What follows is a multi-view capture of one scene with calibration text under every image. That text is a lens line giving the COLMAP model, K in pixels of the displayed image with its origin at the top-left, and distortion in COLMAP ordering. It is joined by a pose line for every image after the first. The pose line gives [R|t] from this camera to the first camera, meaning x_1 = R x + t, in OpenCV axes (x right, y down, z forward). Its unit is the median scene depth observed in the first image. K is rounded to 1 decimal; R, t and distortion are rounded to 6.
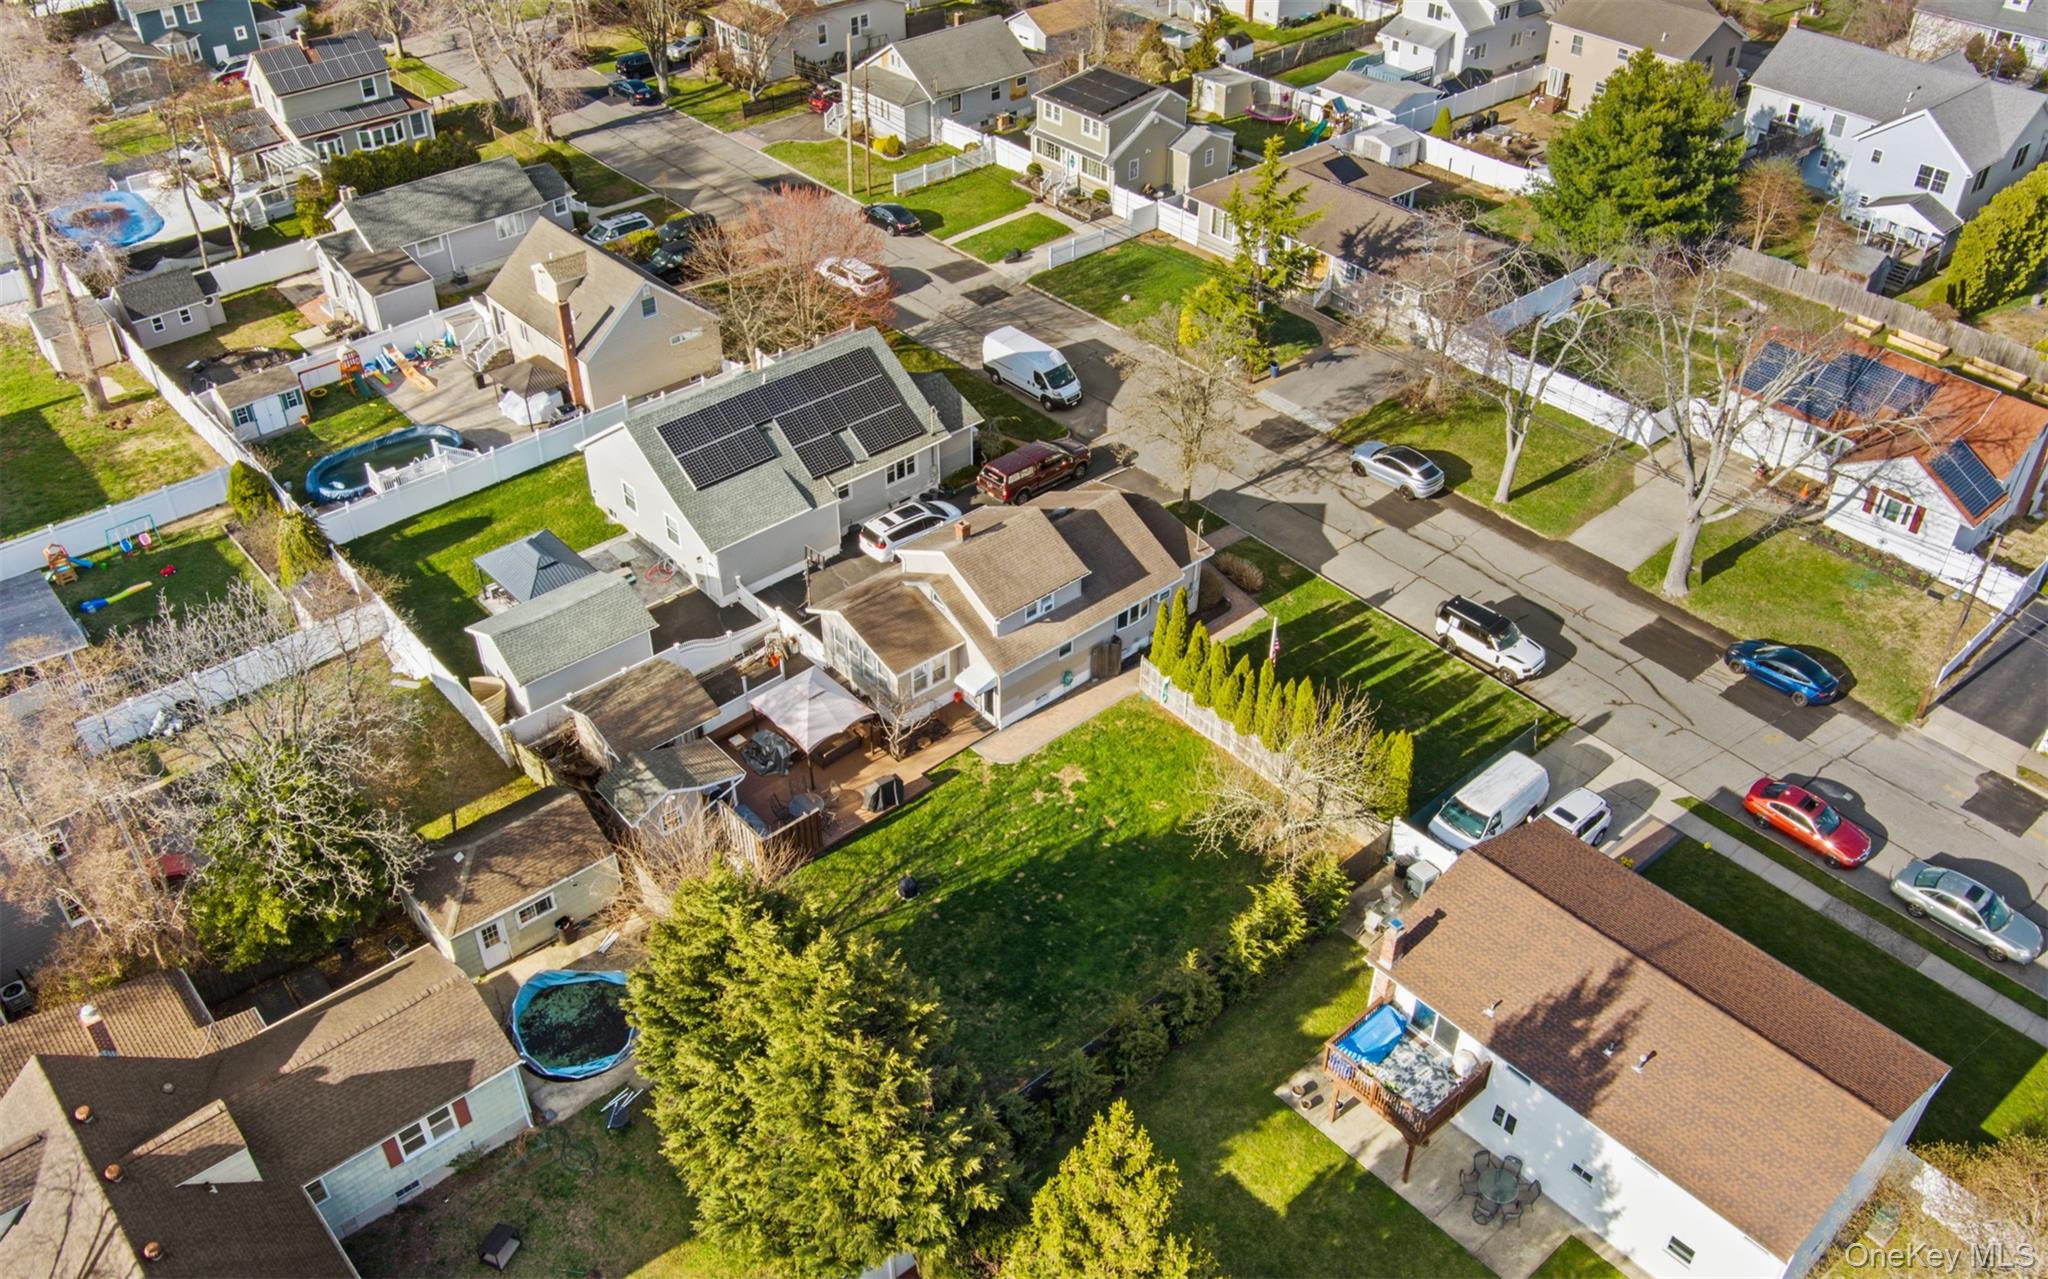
lens RADIAL K [[1676.0, 0, 1022.8], [0, 1676.0, 607.7], [0, 0, 1]] dist [-0.023071, -0.005747]
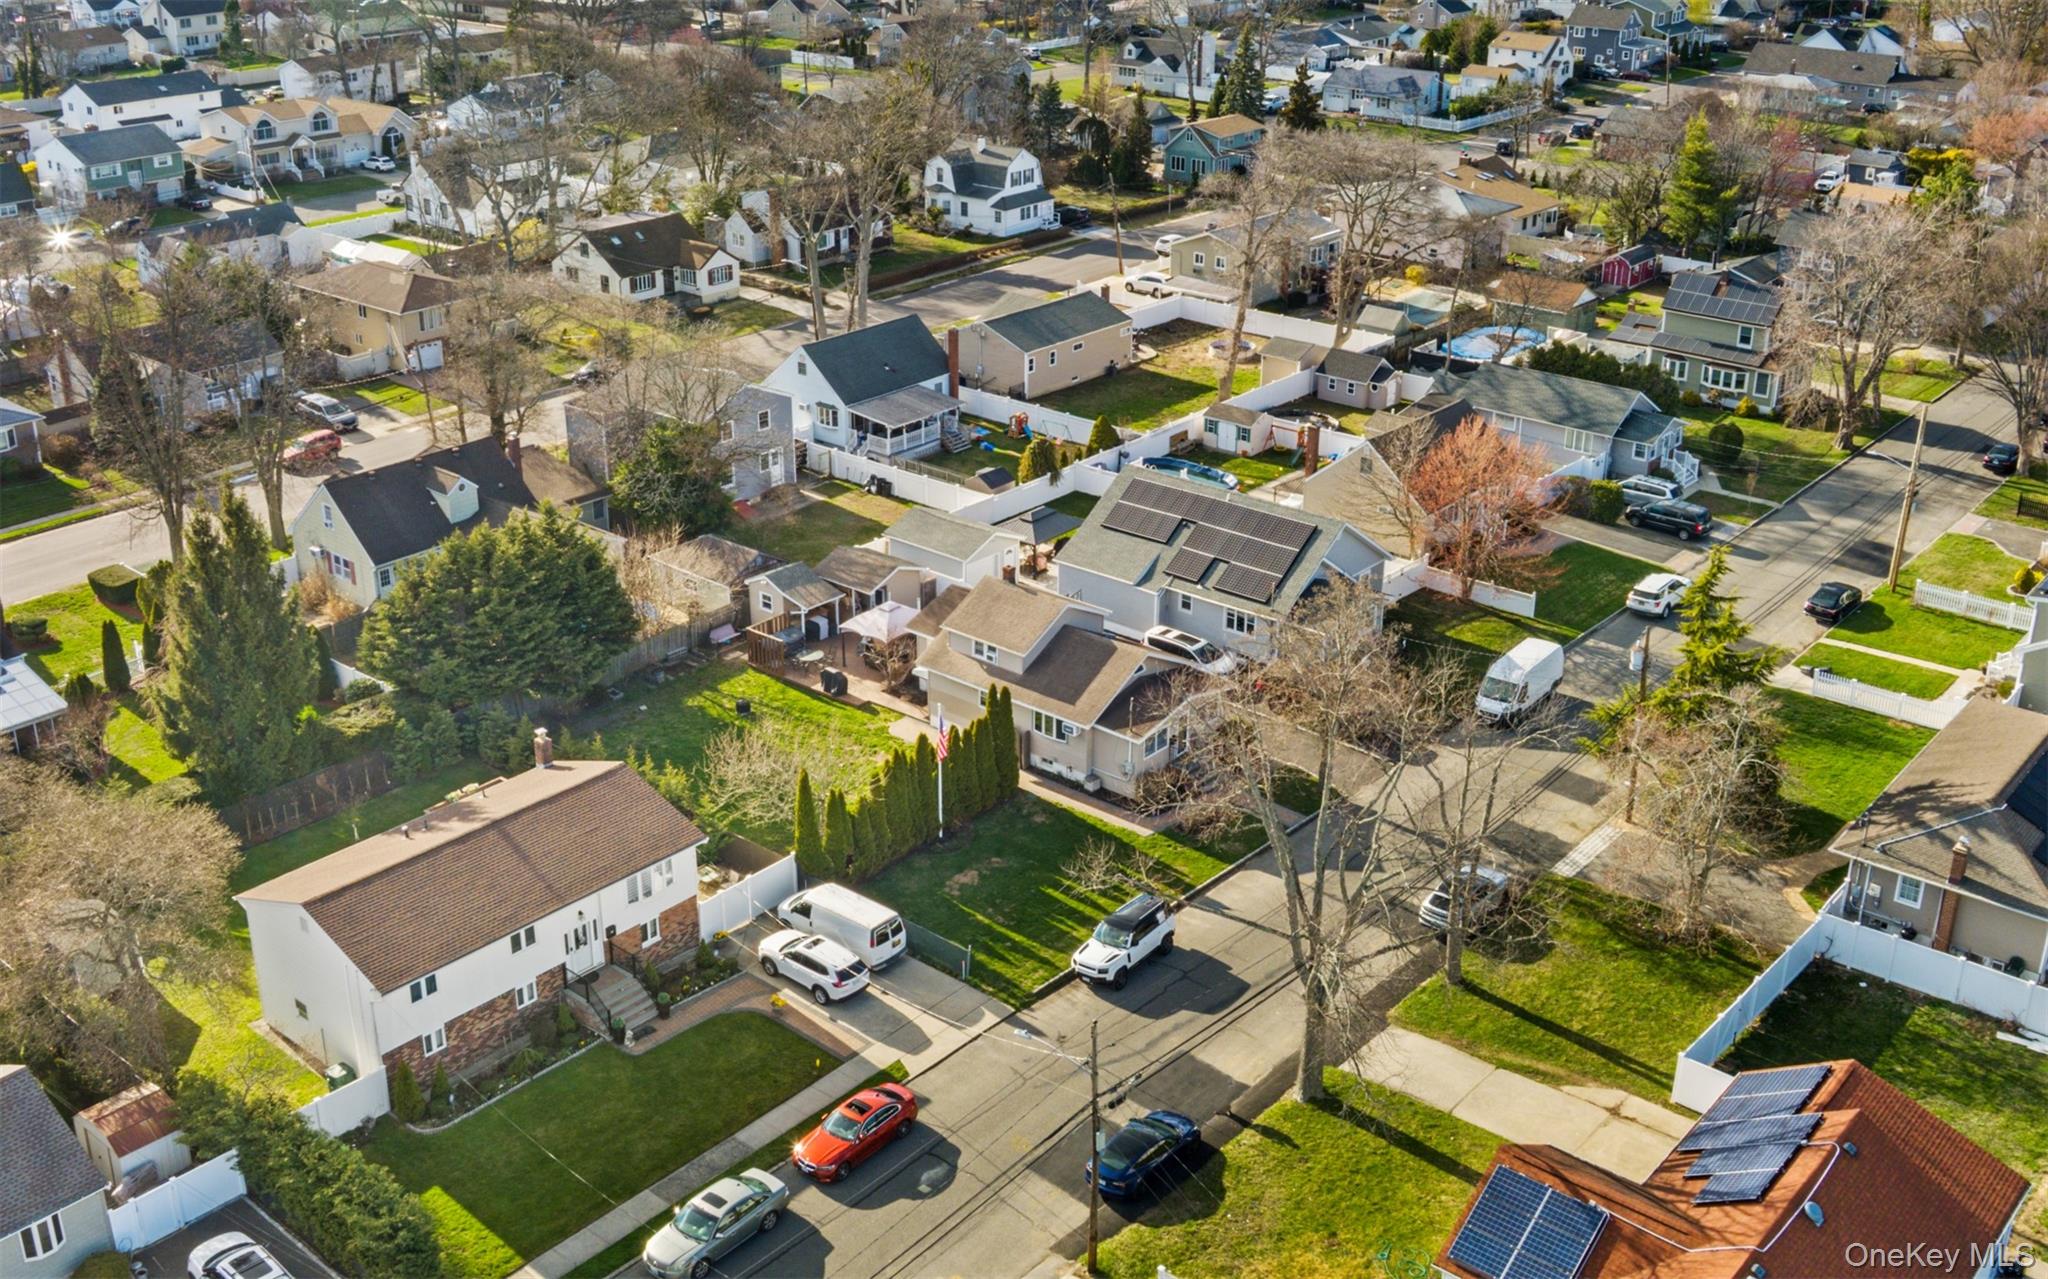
lens RADIAL K [[2001.6, 0, 983.8], [0, 2001.6, 639.4], [0, 0, 1]] dist [0.131002, -0.472528]
pose [[0.131400, 0.395785, -0.908894, 1.108122], [-0.588357, 0.769041, 0.249826, -0.308169], [0.797854, 0.501927, 0.333915, 0.473653]]
